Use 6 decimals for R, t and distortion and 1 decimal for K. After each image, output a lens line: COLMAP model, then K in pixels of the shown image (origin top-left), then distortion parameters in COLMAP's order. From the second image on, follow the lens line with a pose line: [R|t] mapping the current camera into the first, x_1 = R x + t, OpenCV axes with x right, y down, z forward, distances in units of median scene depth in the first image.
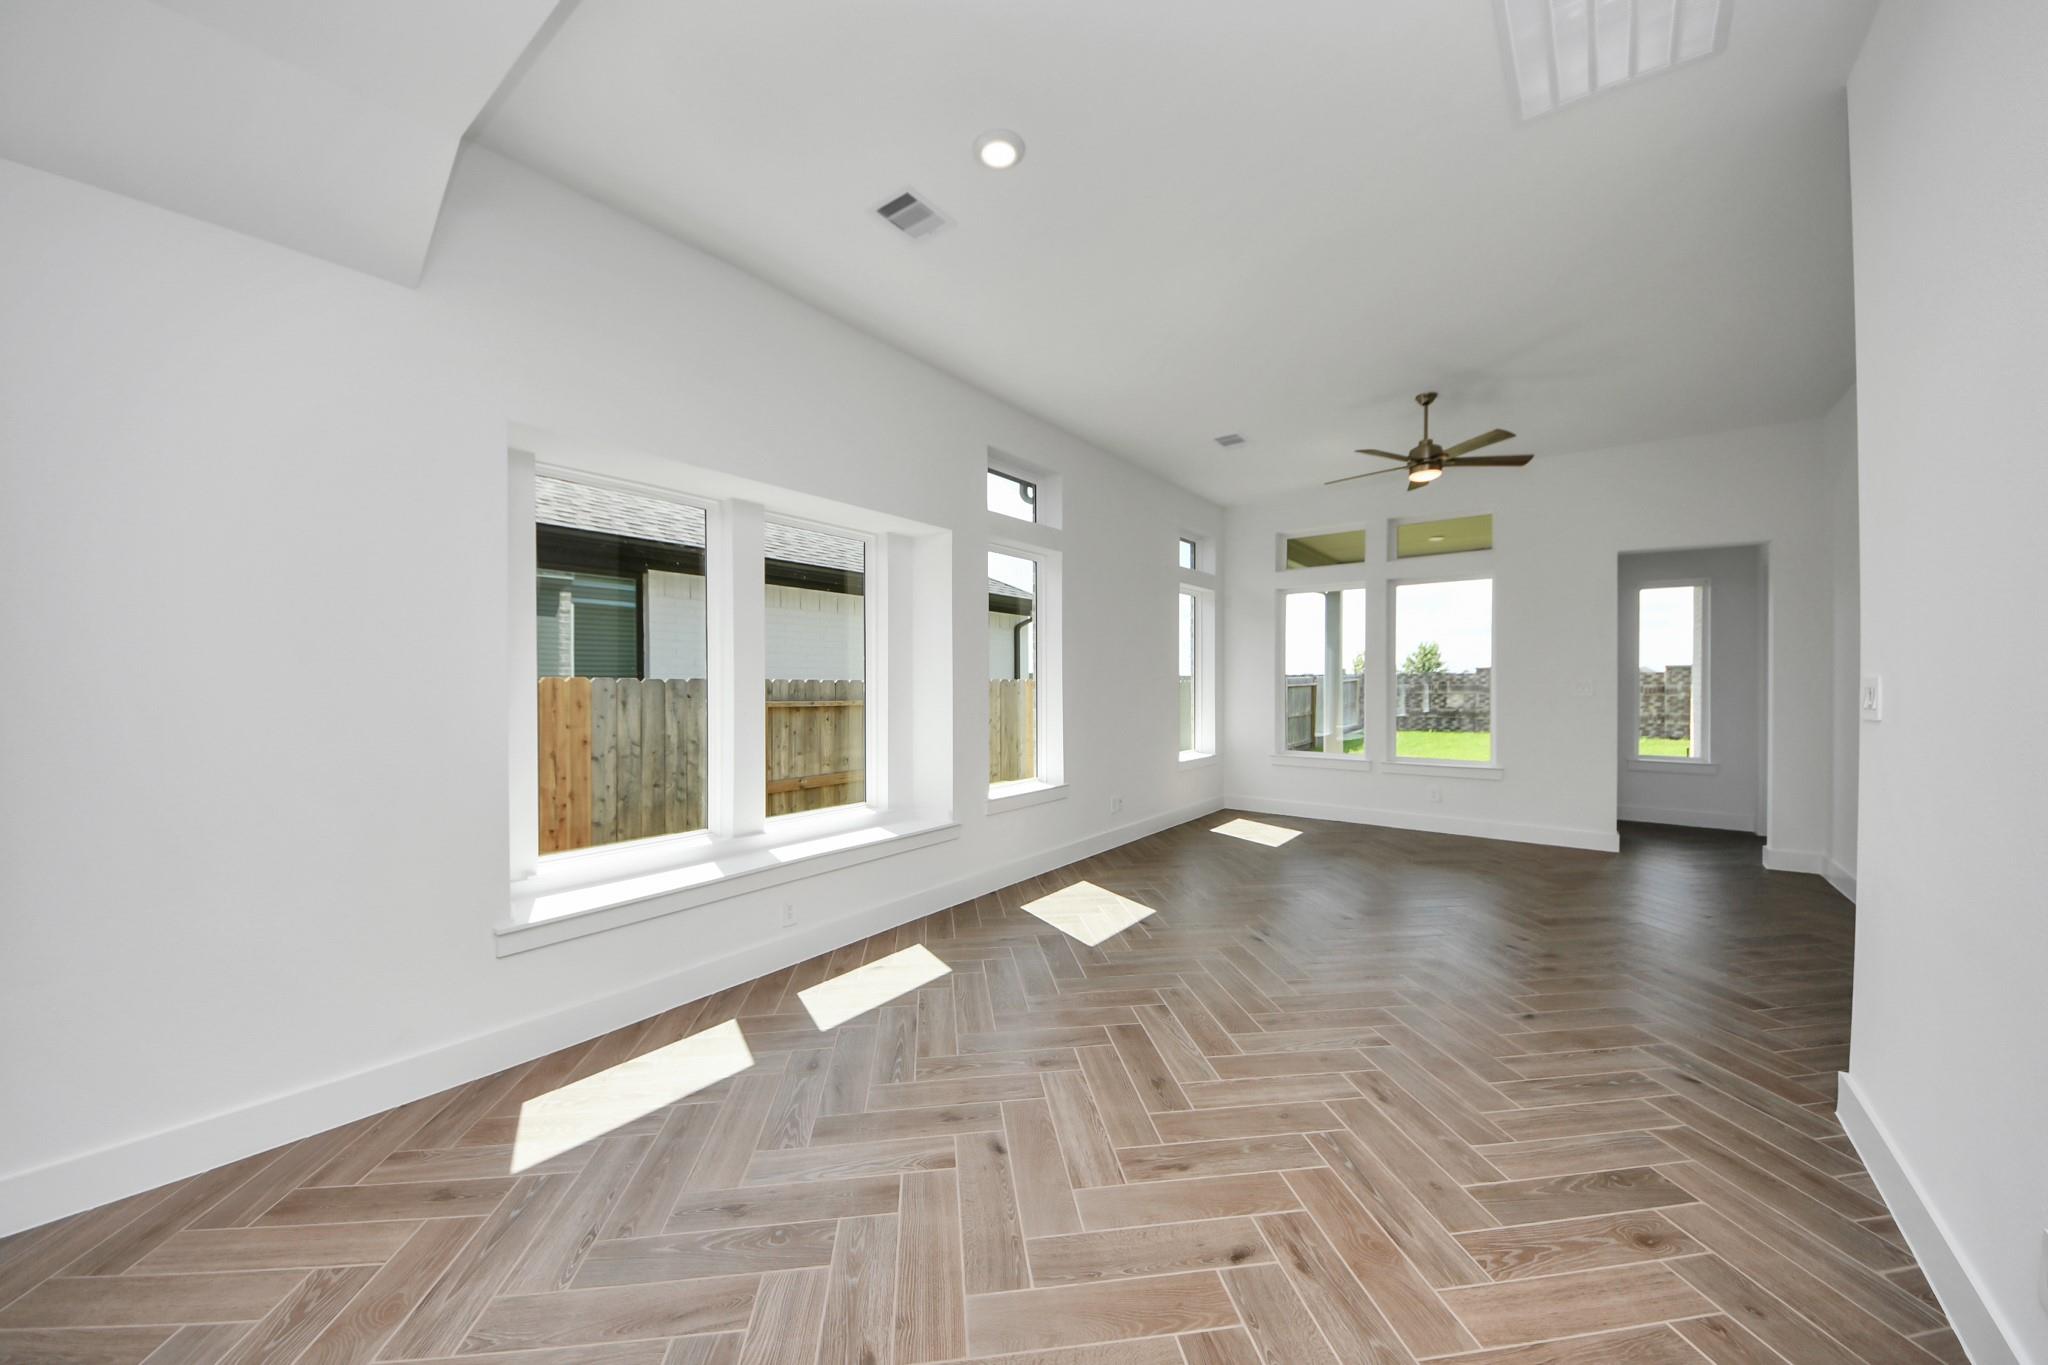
lens RADIAL K [[733.2, 0, 997.8], [0, 733.2, 687.2], [0, 0, 1]] dist [-0.000181, -0.000207]
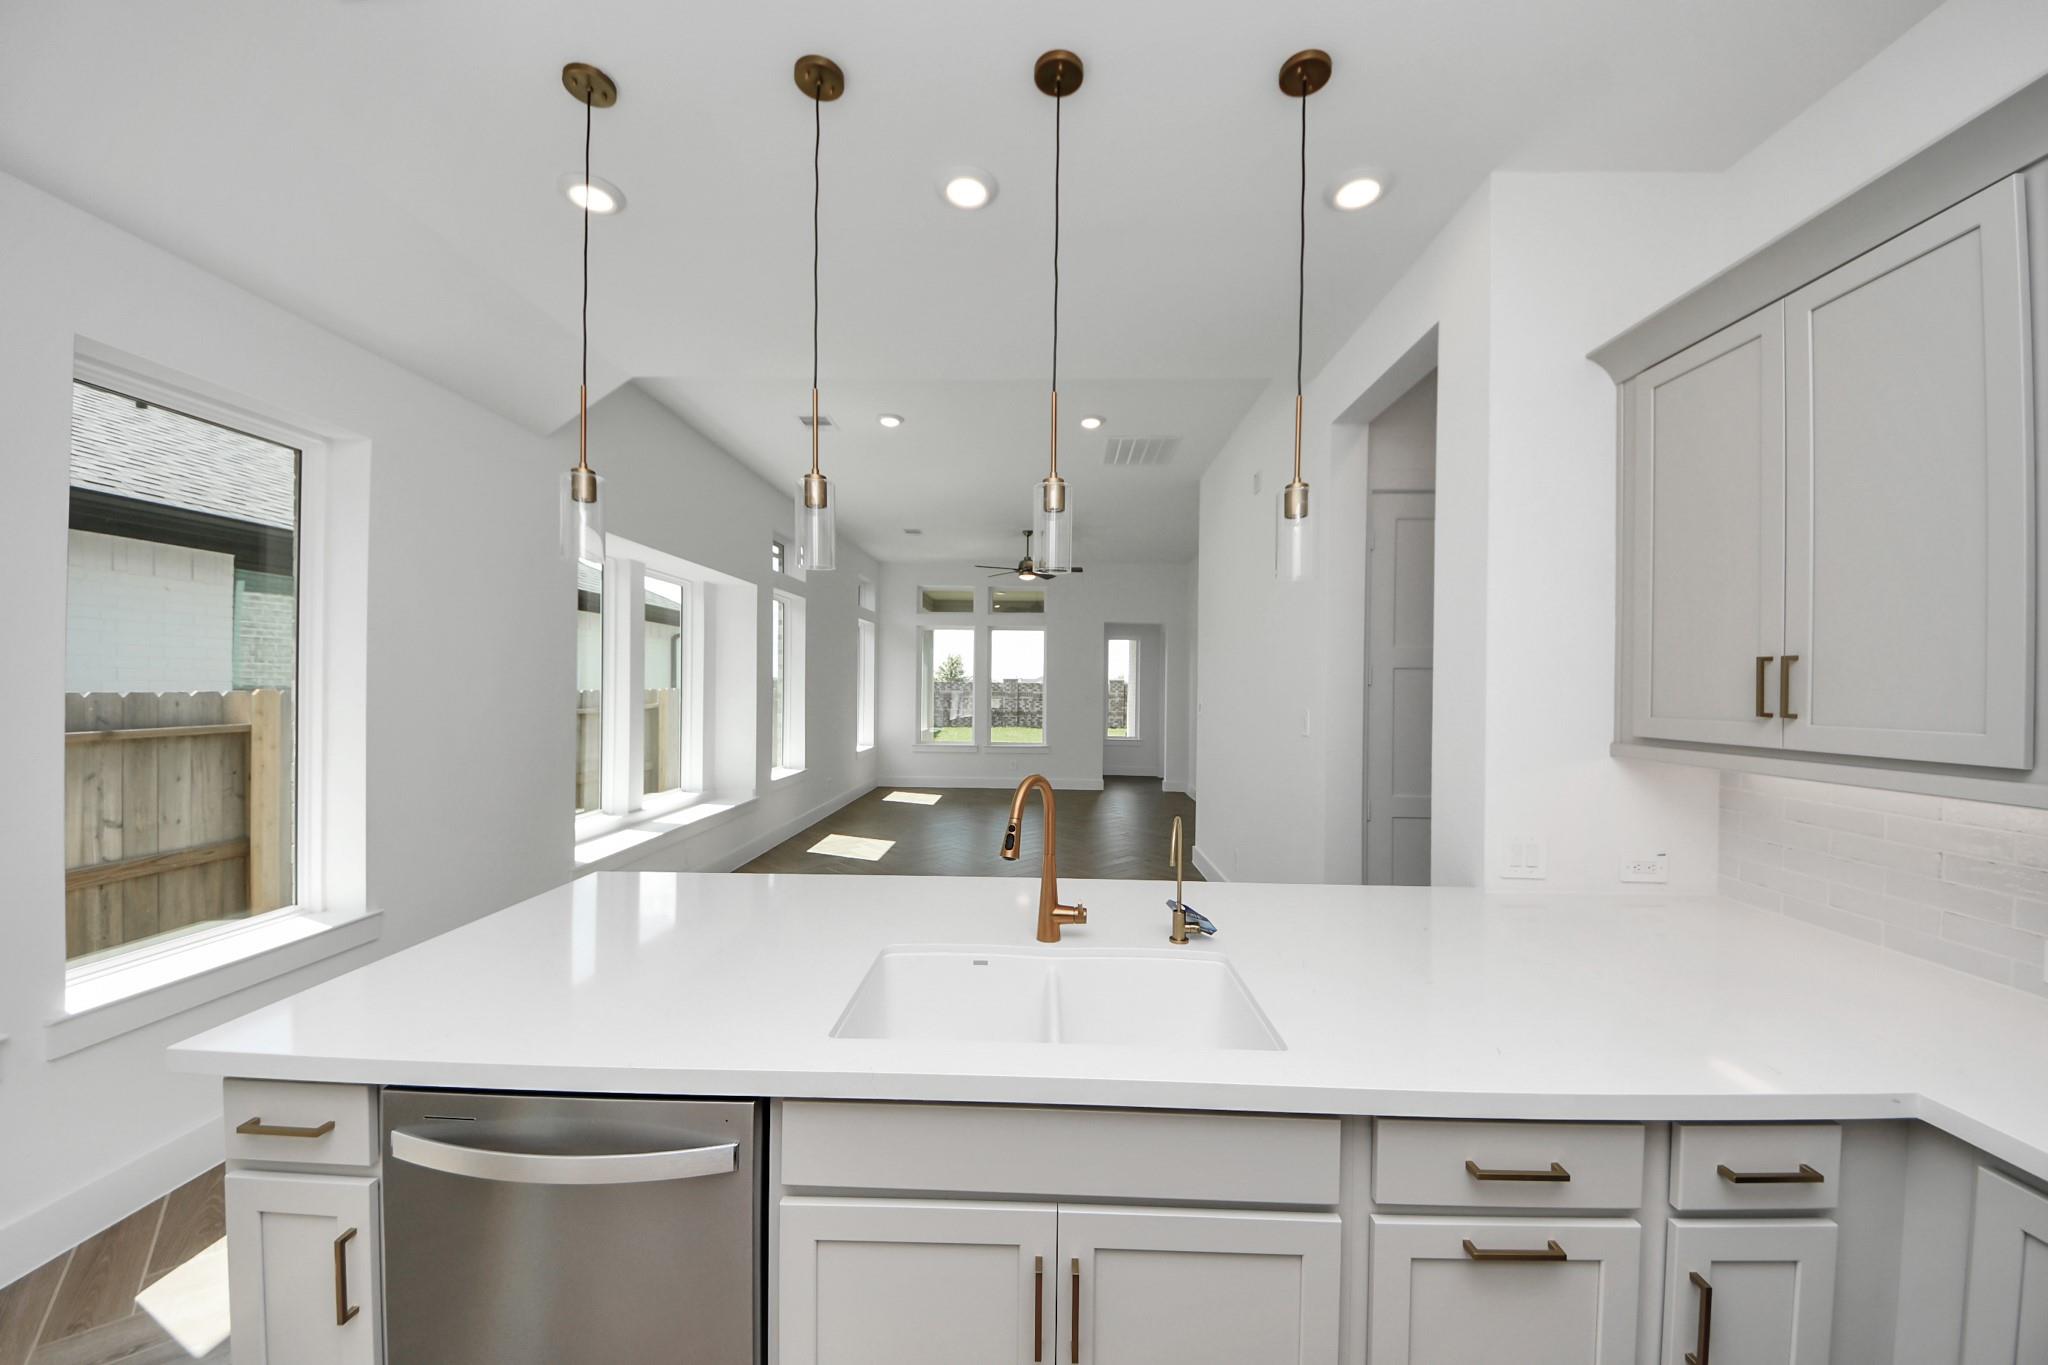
lens RADIAL K [[755.9, 0, 1014.8], [0, 755.9, 687.7], [0, 0, 1]] dist [-0.000548, 0.000039]
pose [[0.807503, 0.007708, 0.589813, -0.357527], [-0.007113, 0.999969, -0.003331, -0.013845], [-0.589821, -0.001505, 0.807533, -0.306702]]
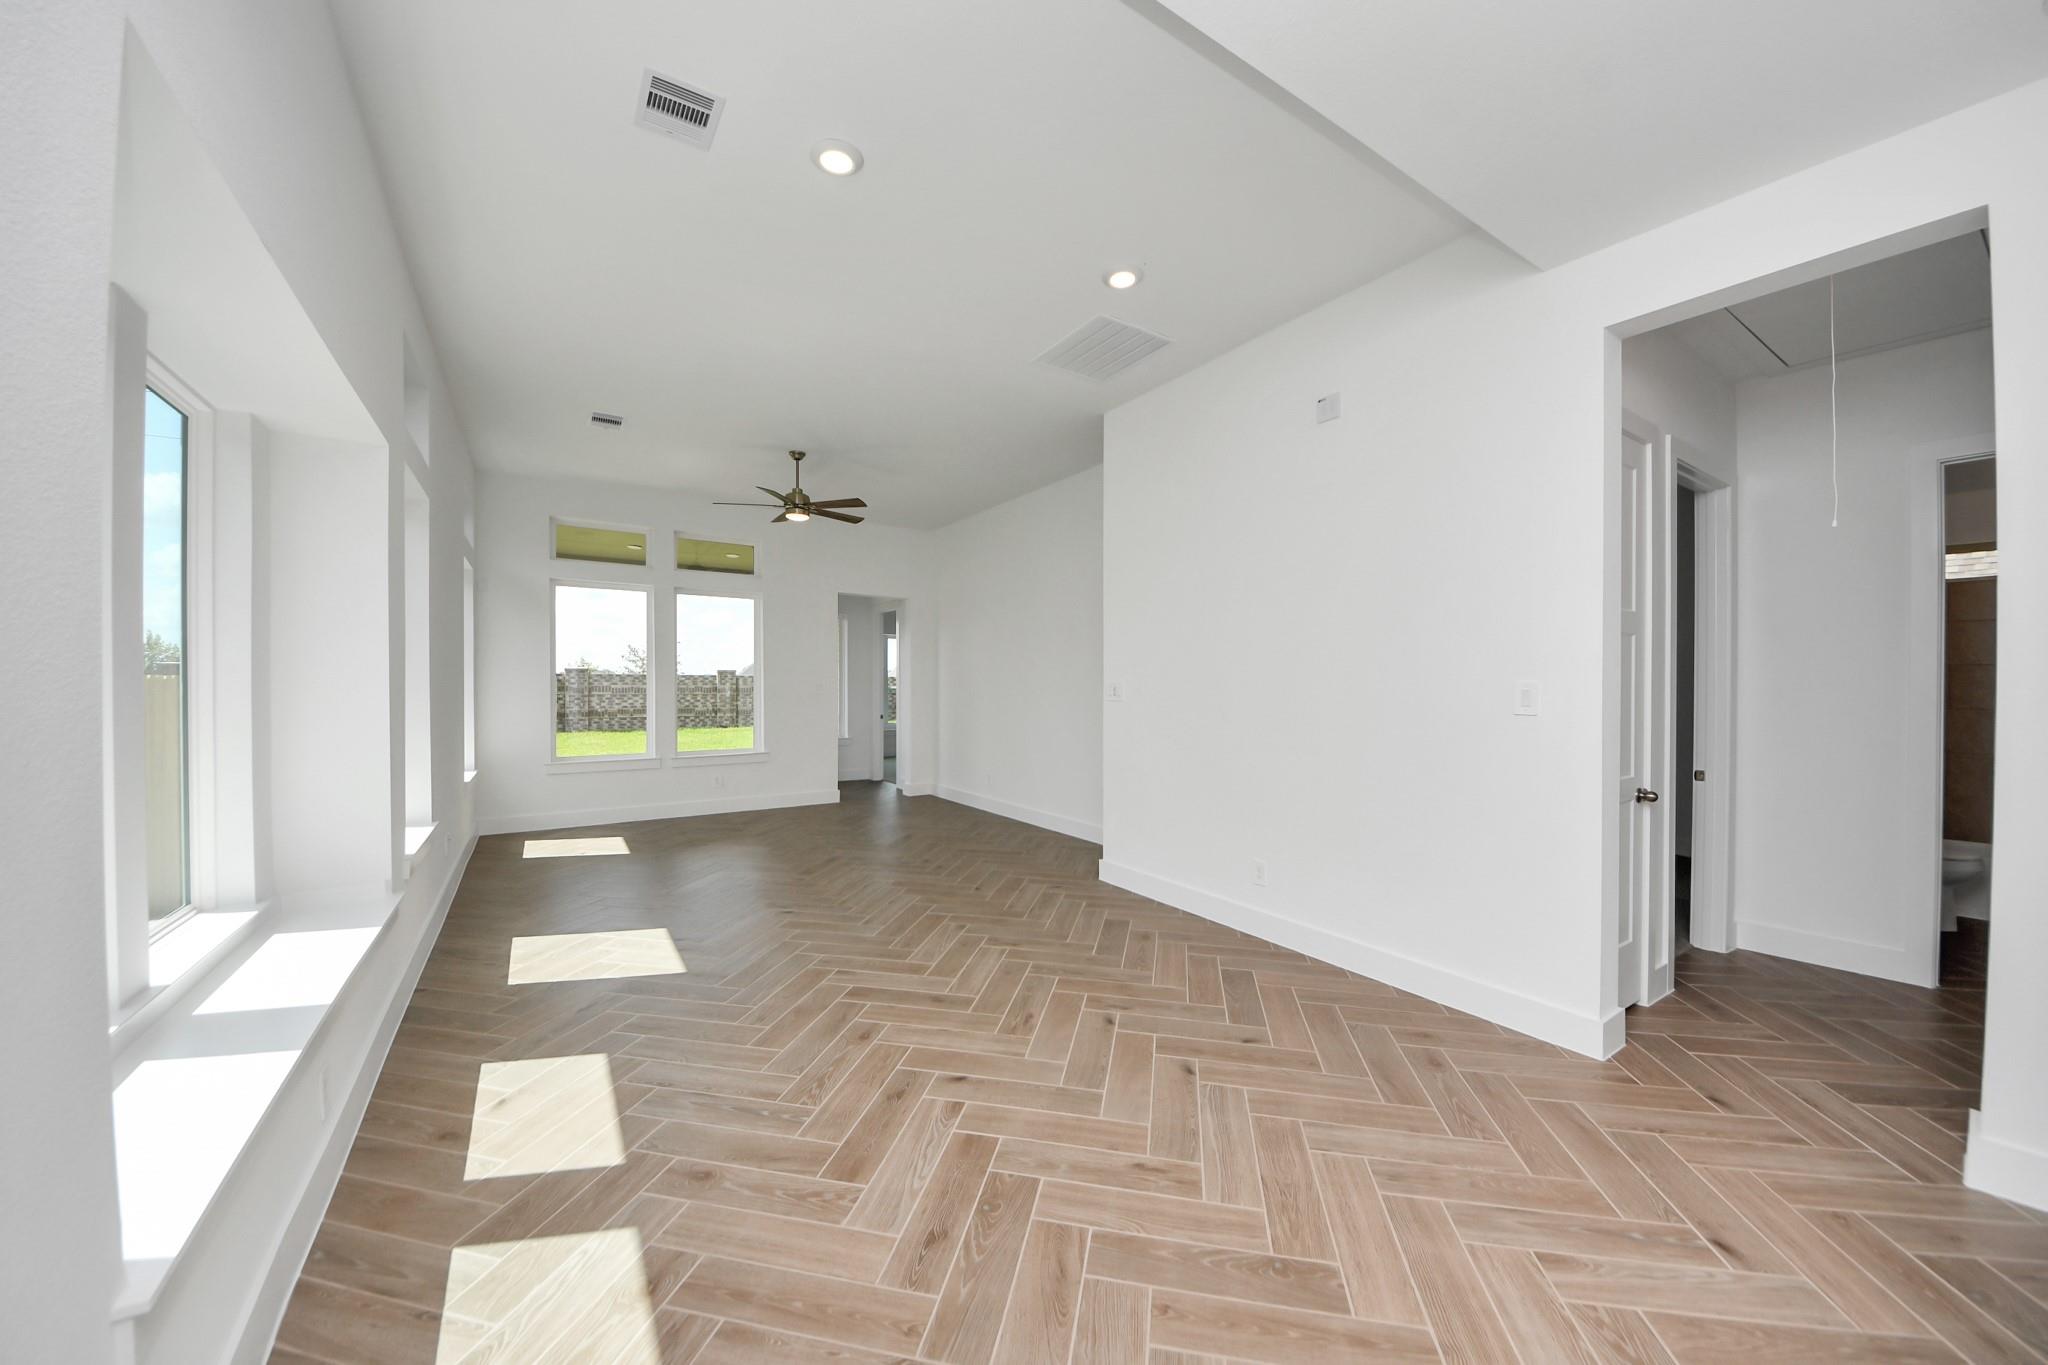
lens RADIAL K [[754.3, 0, 1031.3], [0, 754.3, 693.1], [0, 0, 1]] dist [0.017668, -0.000062]
pose [[0.290850, -0.010664, 0.956709, -0.383447], [0.003780, 0.999943, 0.009996, -0.001529], [-0.956761, 0.000709, 0.290874, 0.180869]]
